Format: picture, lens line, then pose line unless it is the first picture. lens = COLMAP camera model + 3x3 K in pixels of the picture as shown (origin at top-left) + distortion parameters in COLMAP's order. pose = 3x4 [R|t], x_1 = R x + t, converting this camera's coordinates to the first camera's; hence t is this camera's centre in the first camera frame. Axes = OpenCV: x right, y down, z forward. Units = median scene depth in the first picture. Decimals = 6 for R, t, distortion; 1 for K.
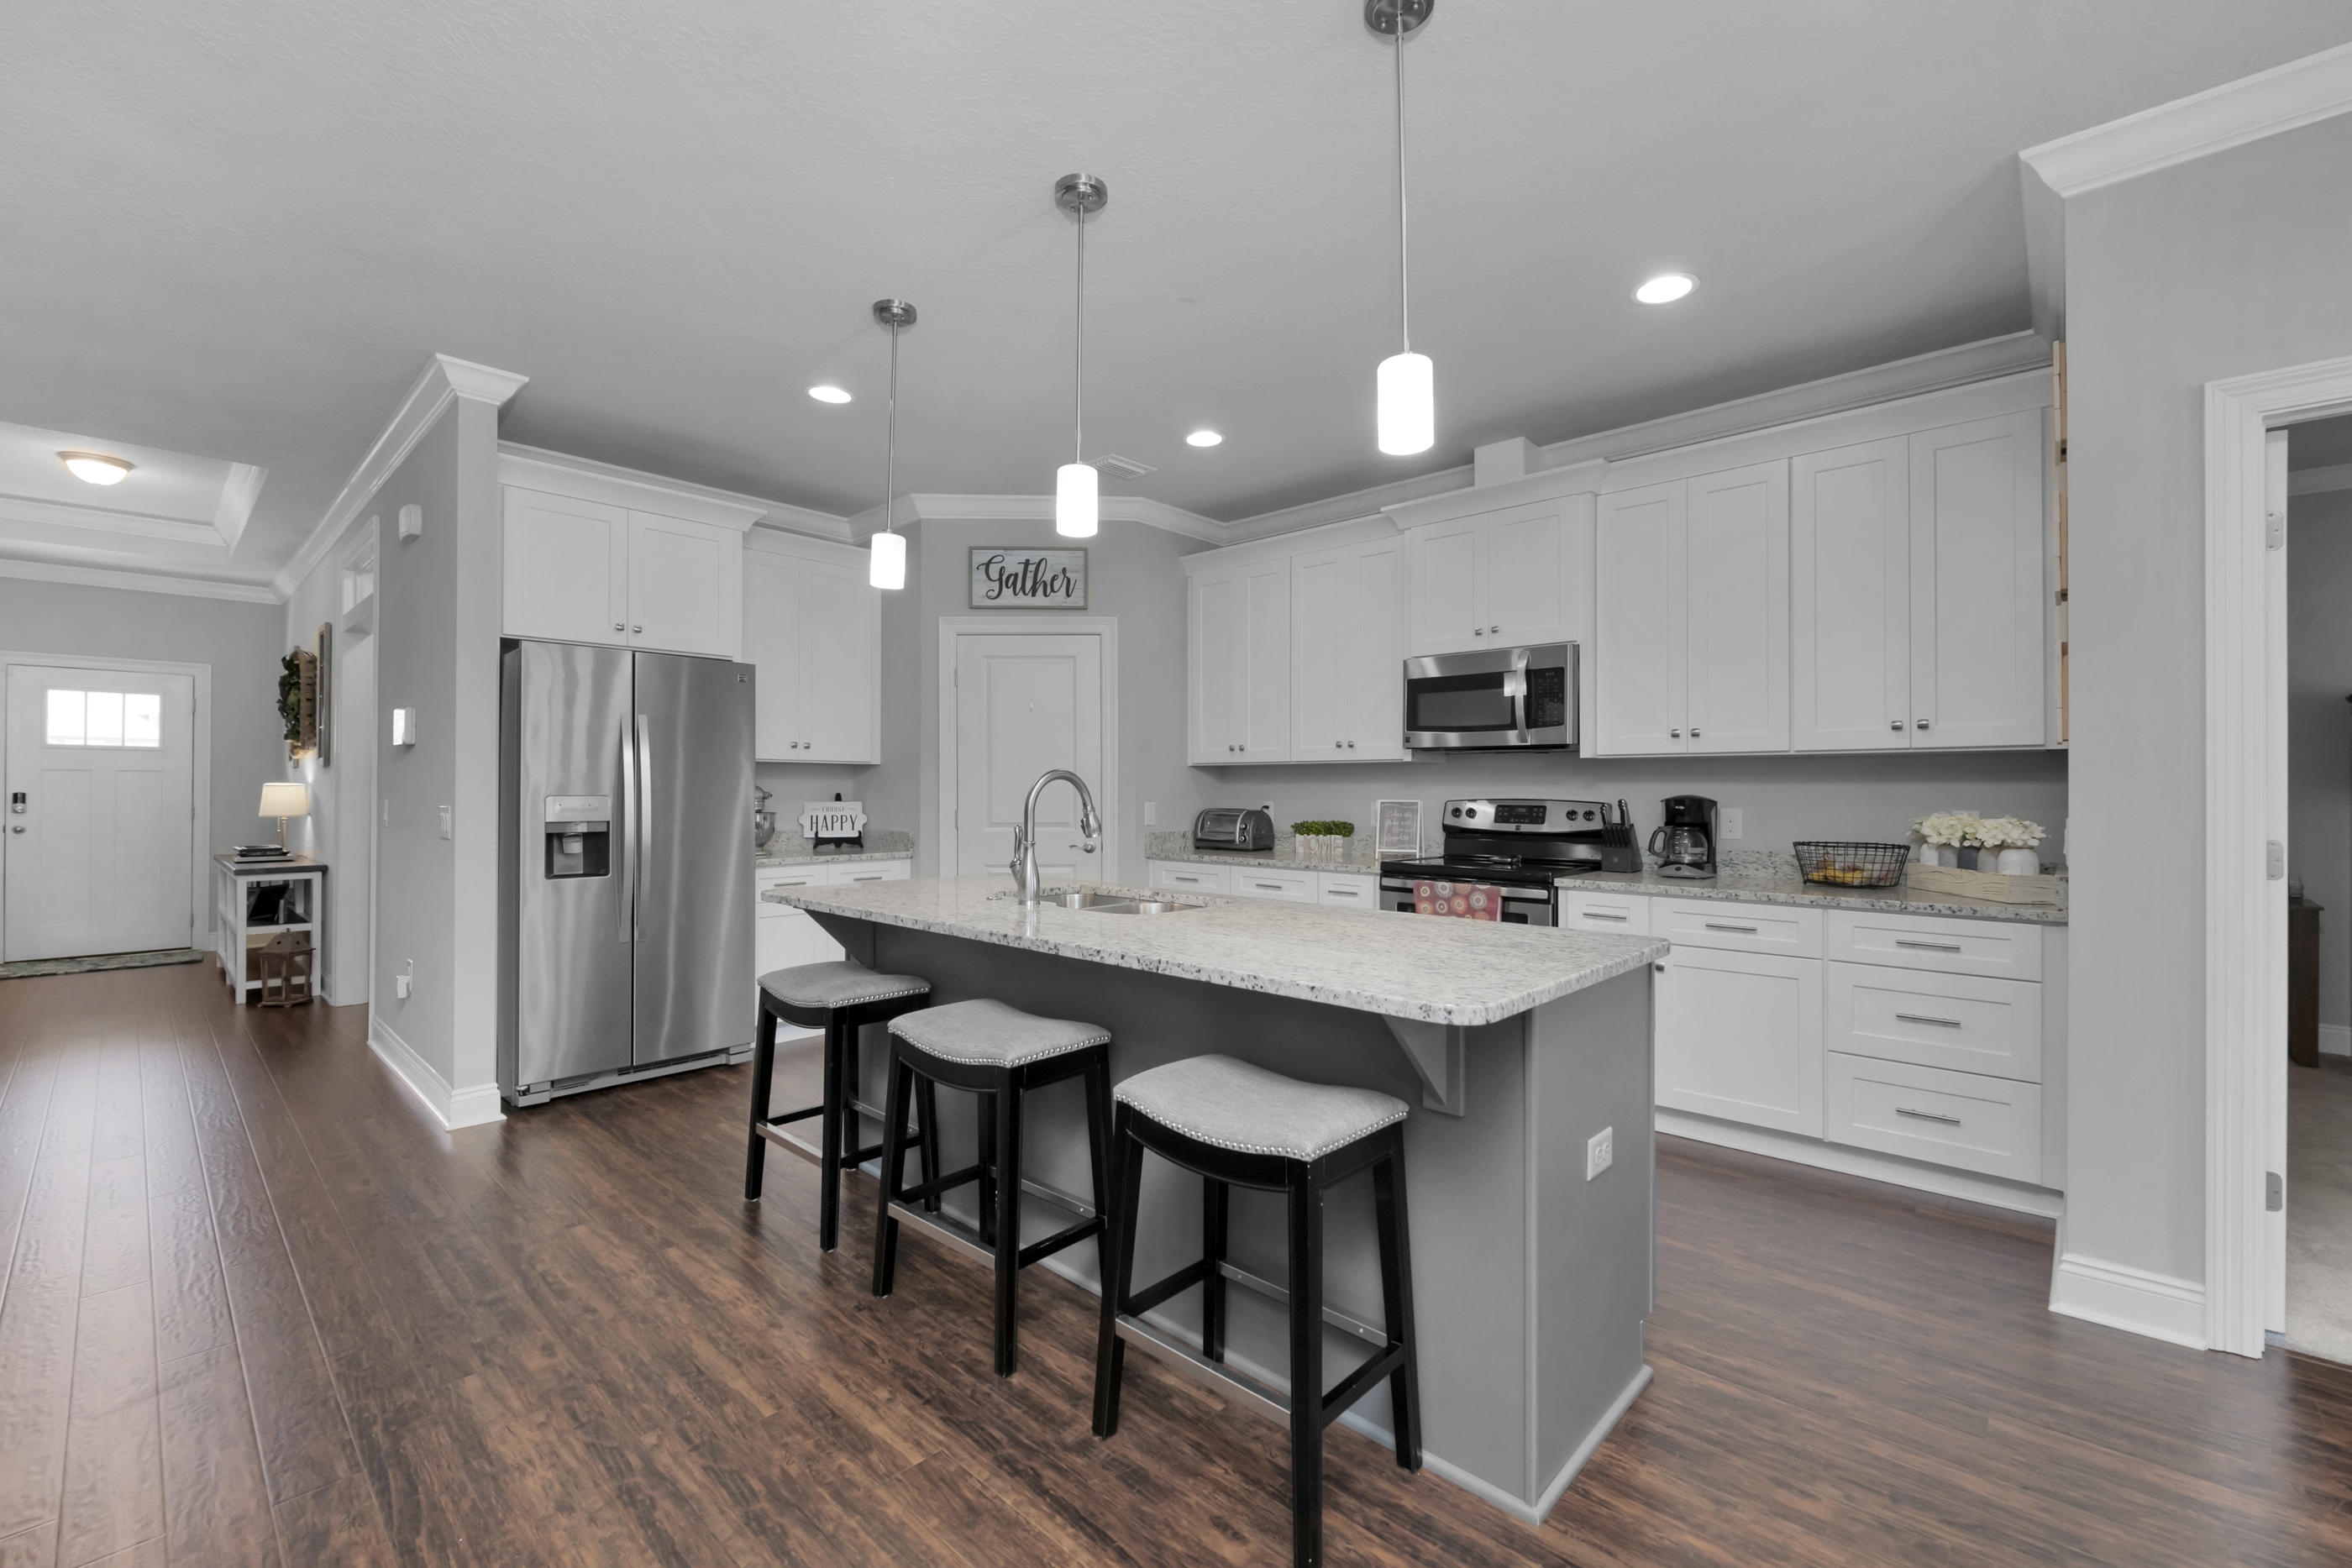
lens RADIAL K [[981.5, 0, 1083.3], [0, 981.5, 783.8], [0, 0, 1]] dist [0.009975, 0.000029]
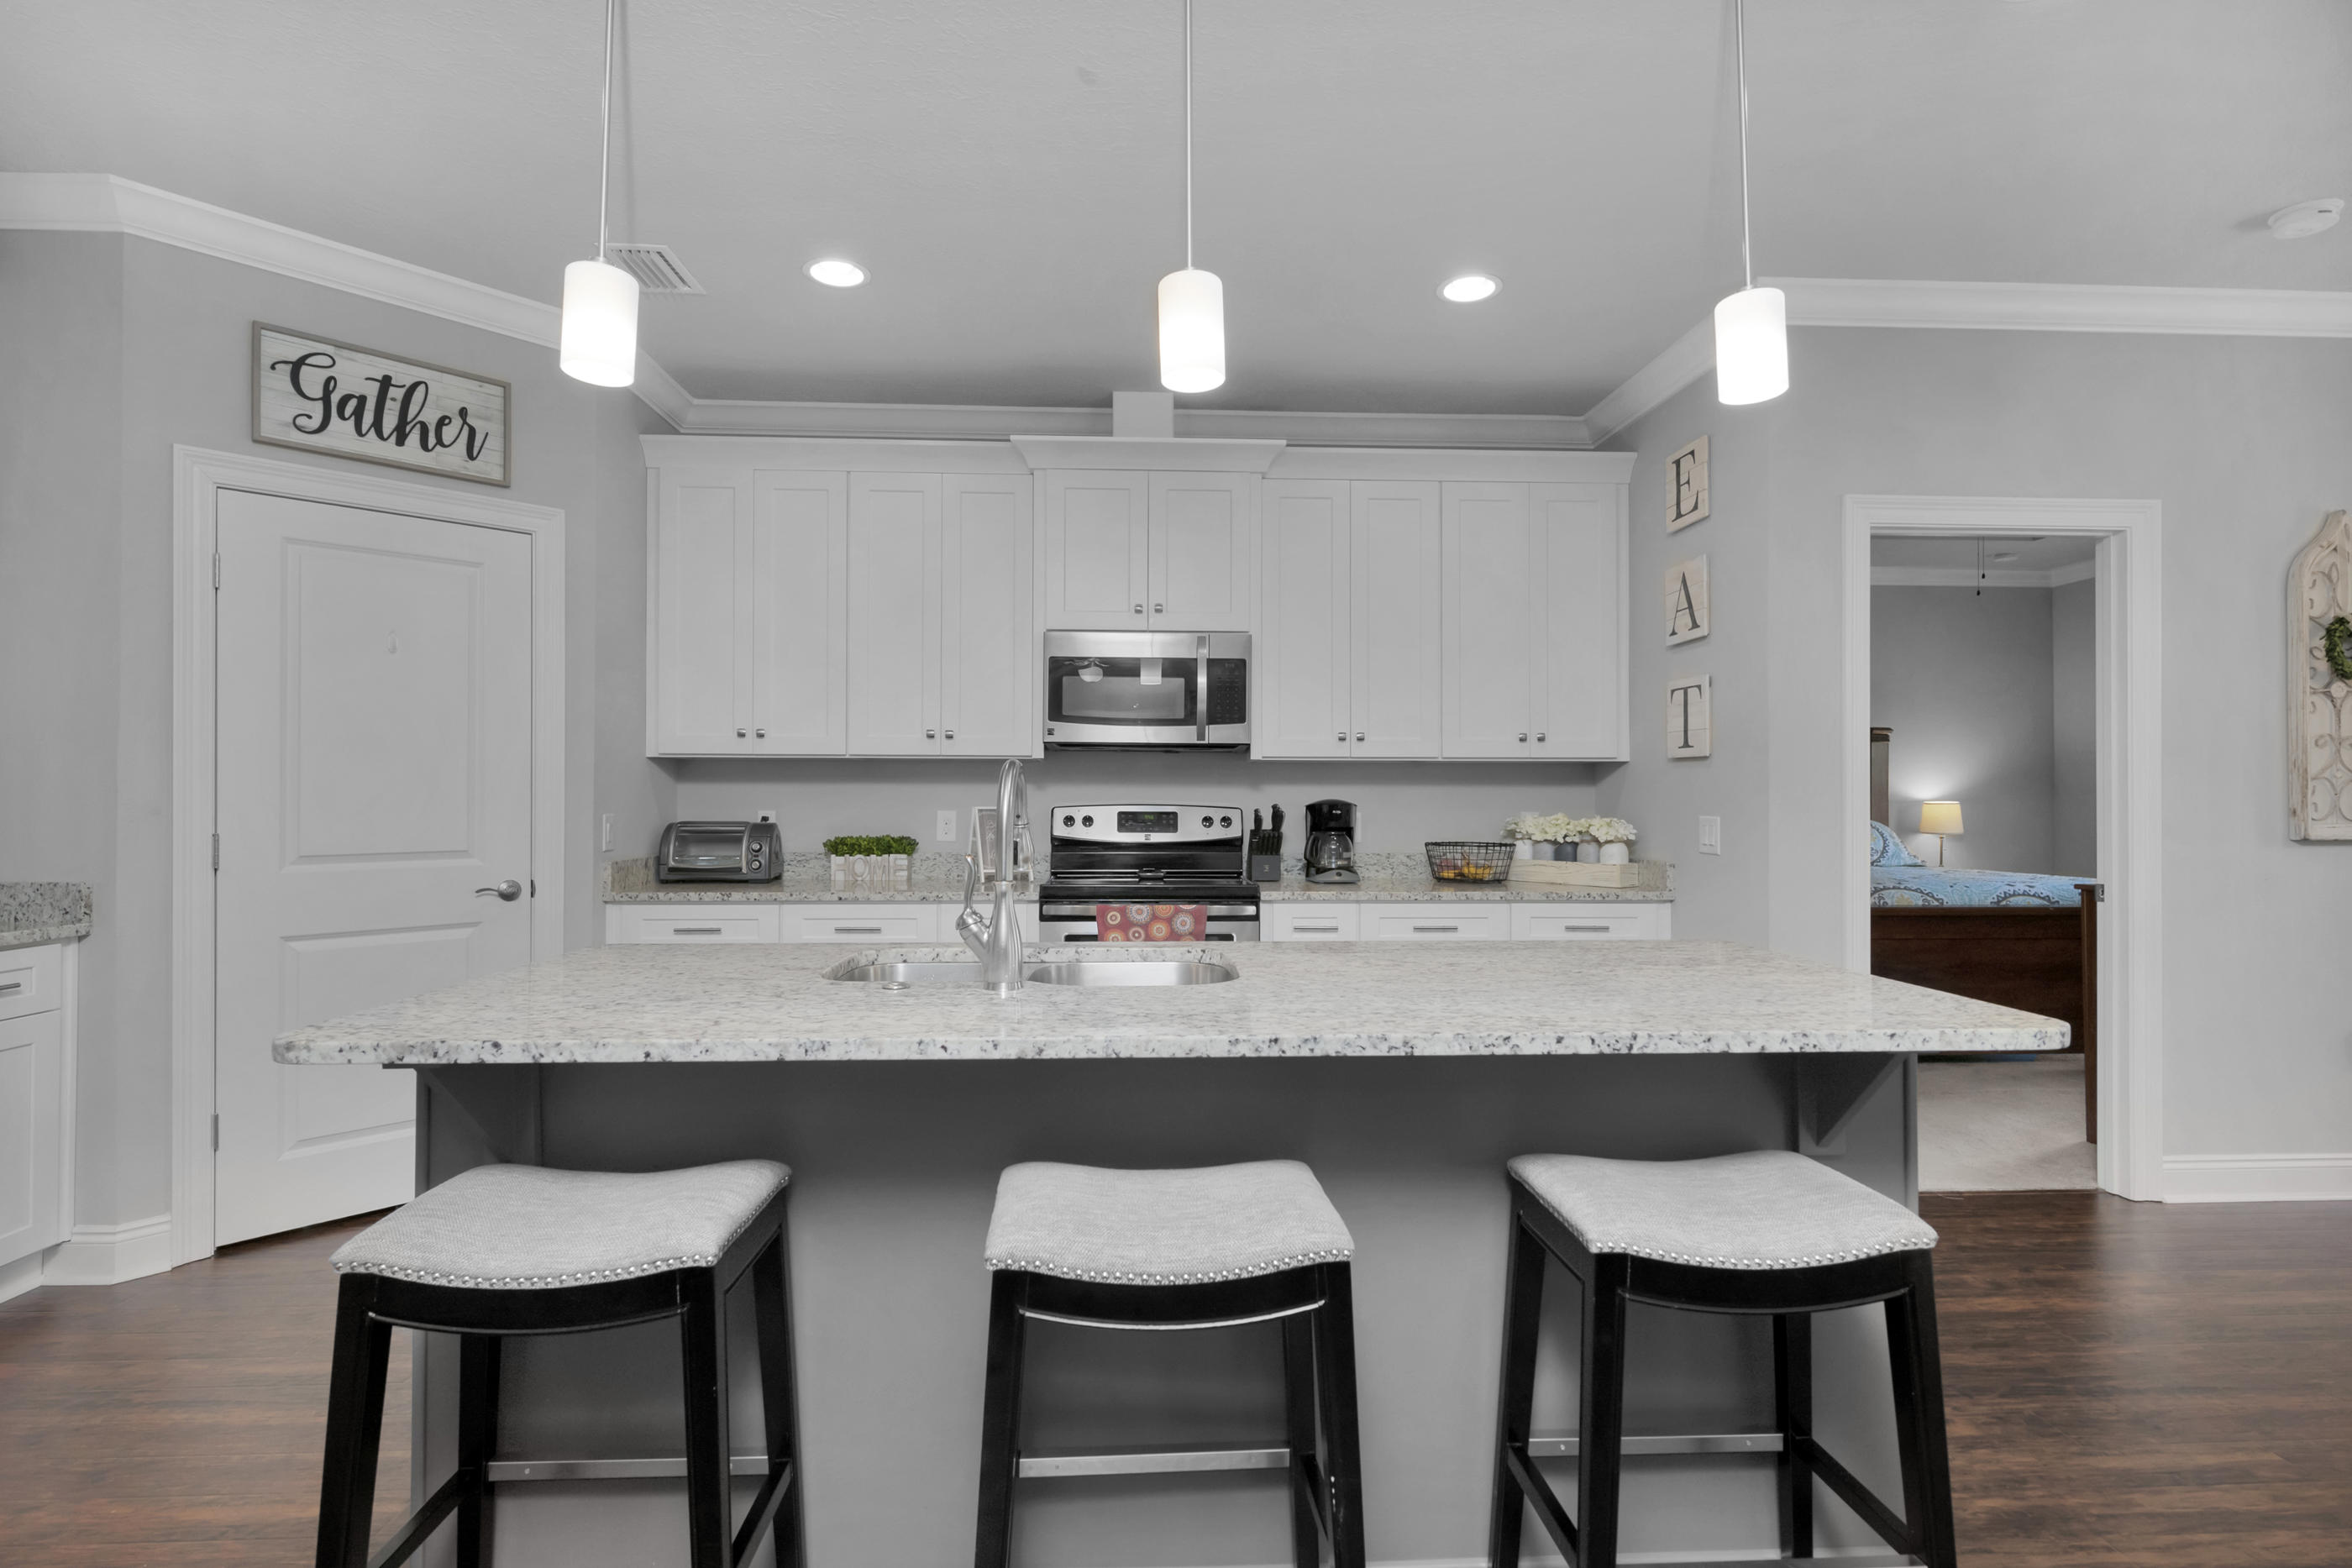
lens RADIAL K [[1171.4, 0, 1219.3], [0, 1171.4, 784.0], [0, 0, 1]] dist [0.001584, 0.000174]
pose [[0.662277, 0.007247, 0.749224, -0.298626], [-0.005494, 0.999973, -0.004816, 0.002058], [-0.749239, -0.000927, 0.662299, 0.264967]]
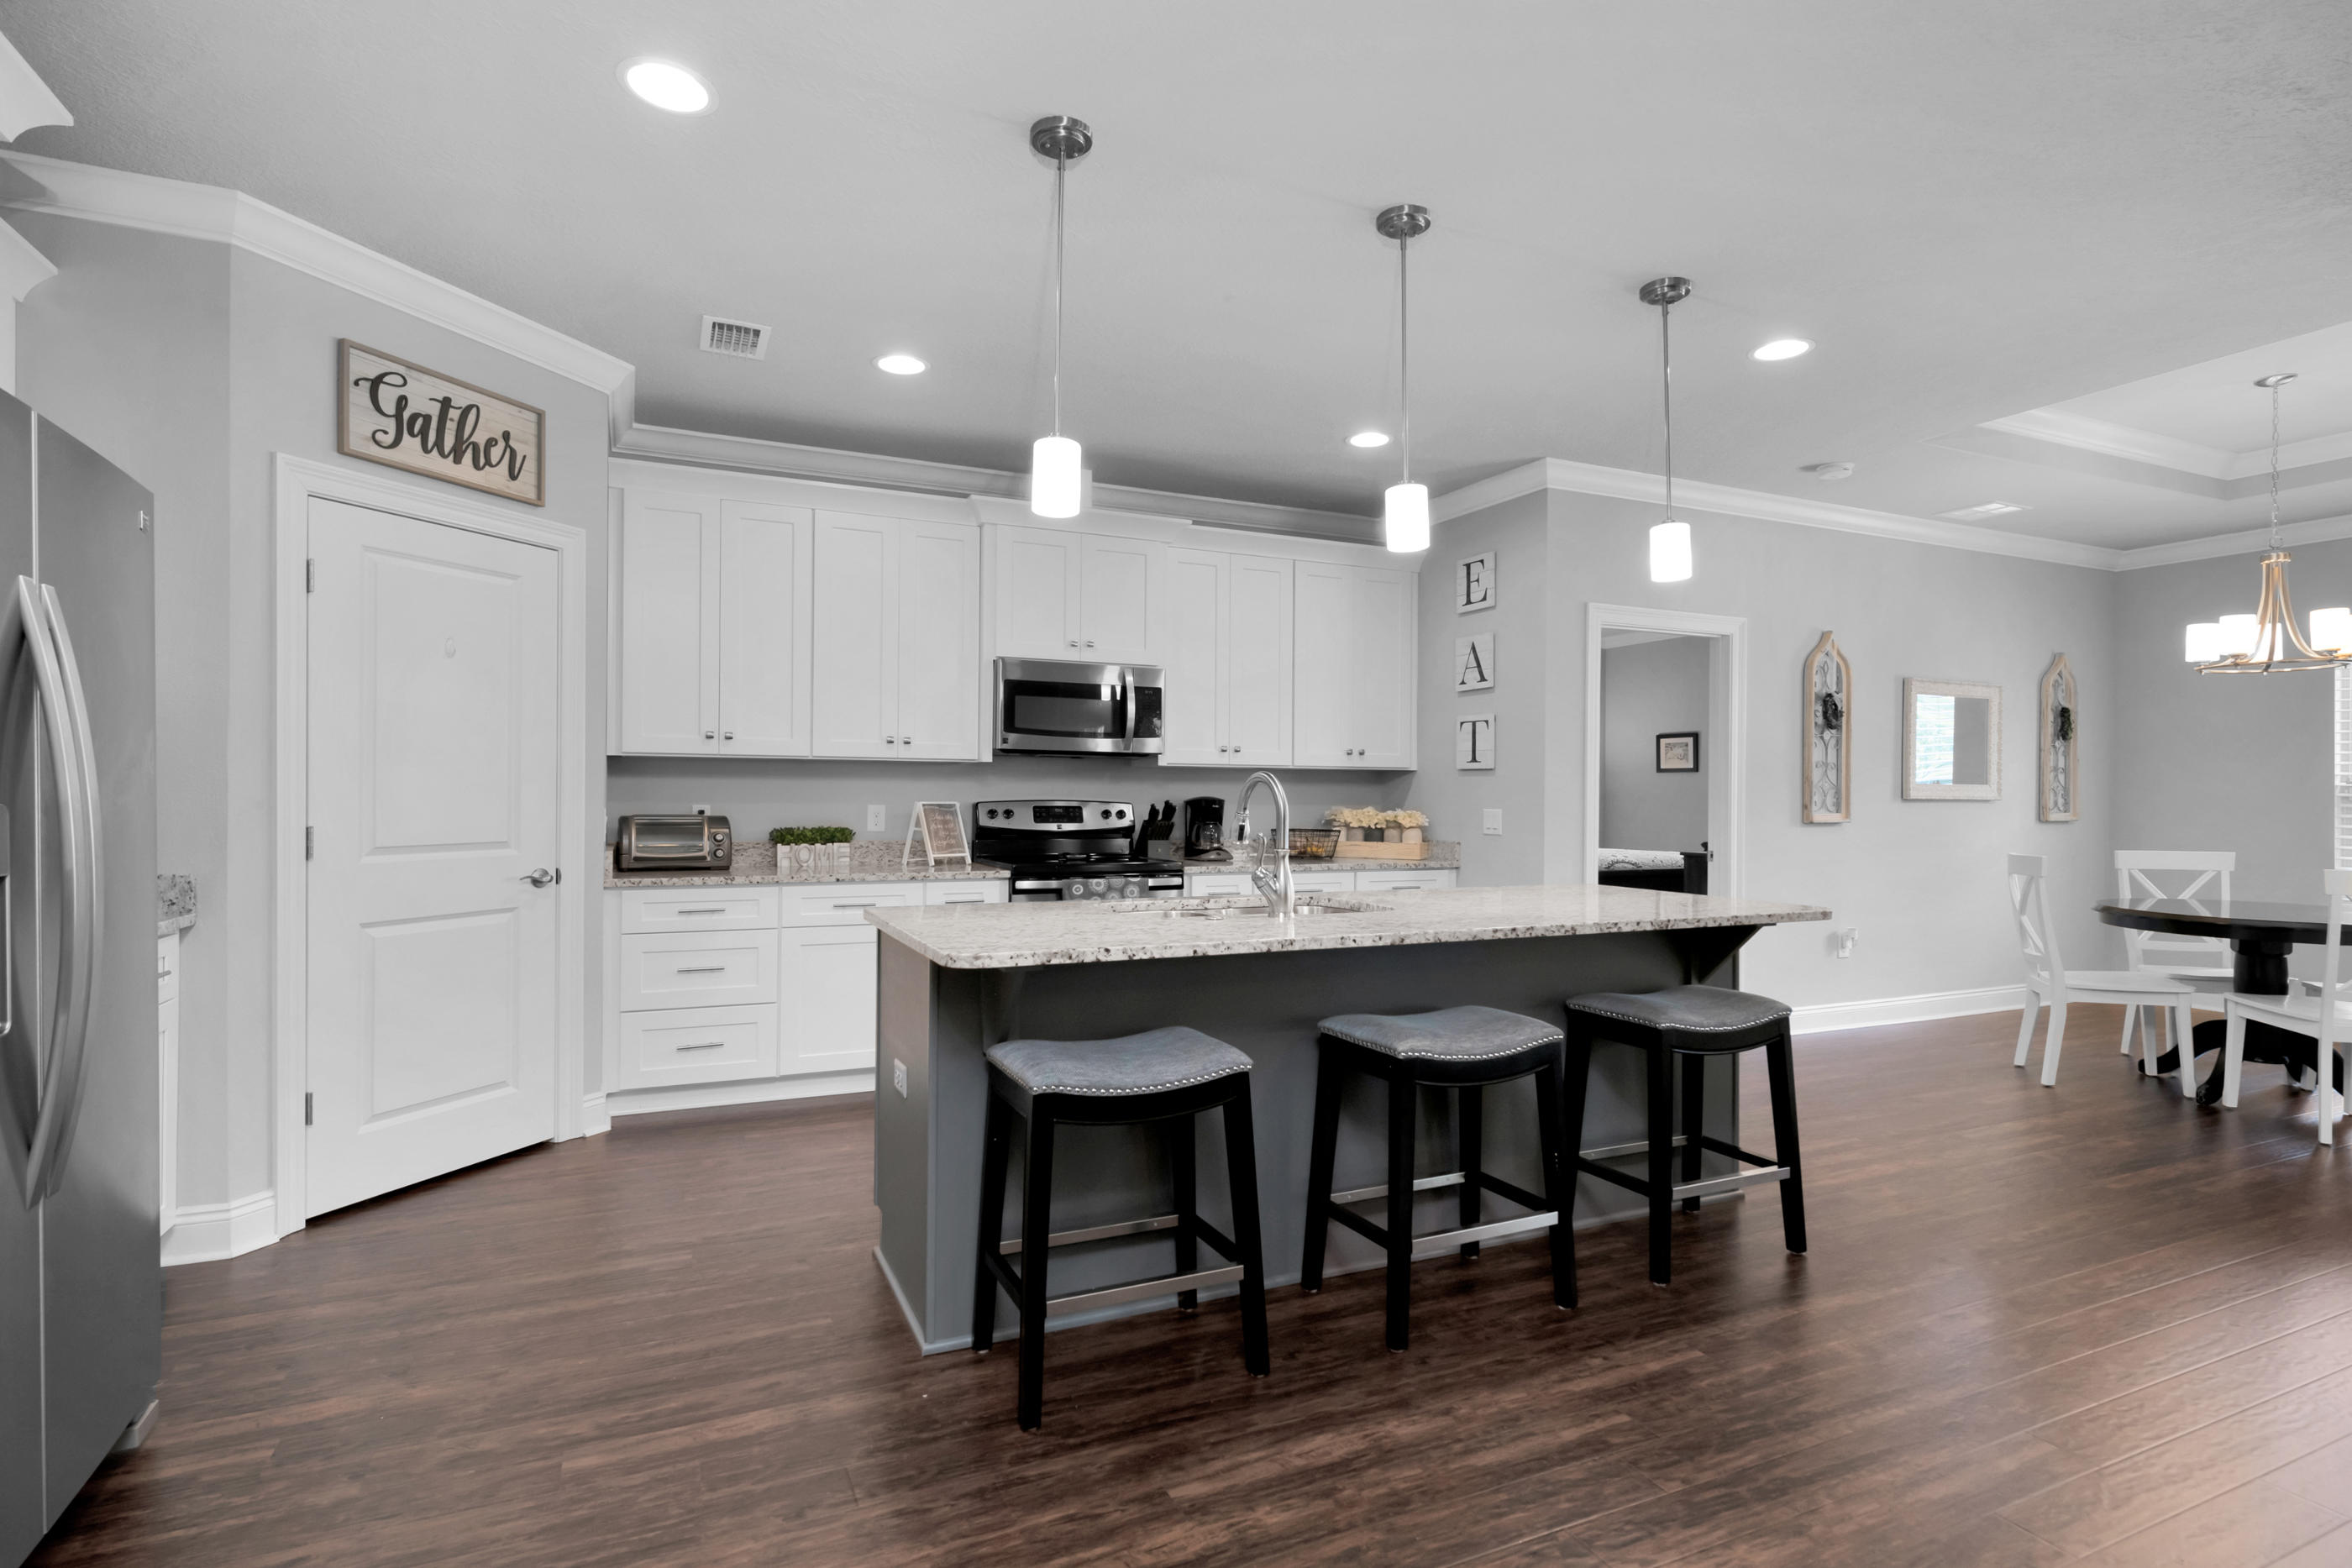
lens RADIAL K [[1103.5, 0, 1199.7], [0, 1103.5, 791.3], [0, 0, 1]] dist [0.001658, -0.000337]
pose [[0.365539, 0.003252, 0.930790, -0.634328], [-0.011433, 0.999934, 0.000996, 0.002719], [-0.930726, -0.011006, 0.365552, 0.416756]]
